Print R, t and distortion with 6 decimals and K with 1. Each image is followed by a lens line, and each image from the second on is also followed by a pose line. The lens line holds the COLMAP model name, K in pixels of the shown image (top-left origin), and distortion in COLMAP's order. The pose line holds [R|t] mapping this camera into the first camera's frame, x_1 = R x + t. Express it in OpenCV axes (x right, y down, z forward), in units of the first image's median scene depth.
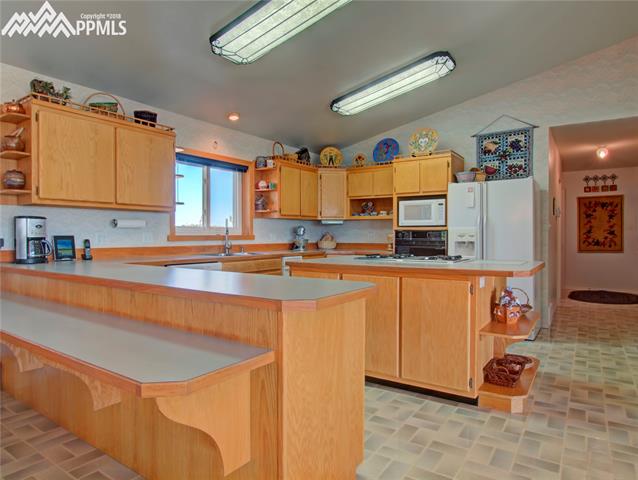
lens RADIAL K [[405.8, 0, 319.3], [0, 405.8, 237.1], [0, 0, 1]] dist [-0.001279, -0.001328]
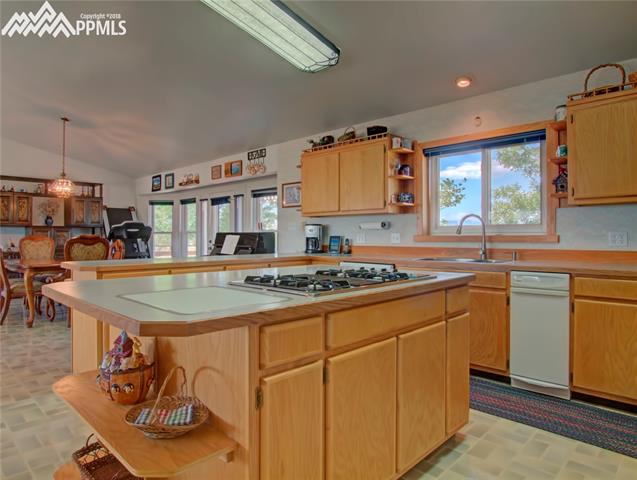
lens RADIAL K [[405.2, 0, 318.7], [0, 405.2, 239.1], [0, 0, 1]] dist [-0.001279, -0.001328]
pose [[-0.160846, 0.004587, -0.986969, 0.532741], [-0.007052, 0.999958, 0.005797, -0.000425], [0.986954, 0.007893, -0.160807, 0.767637]]
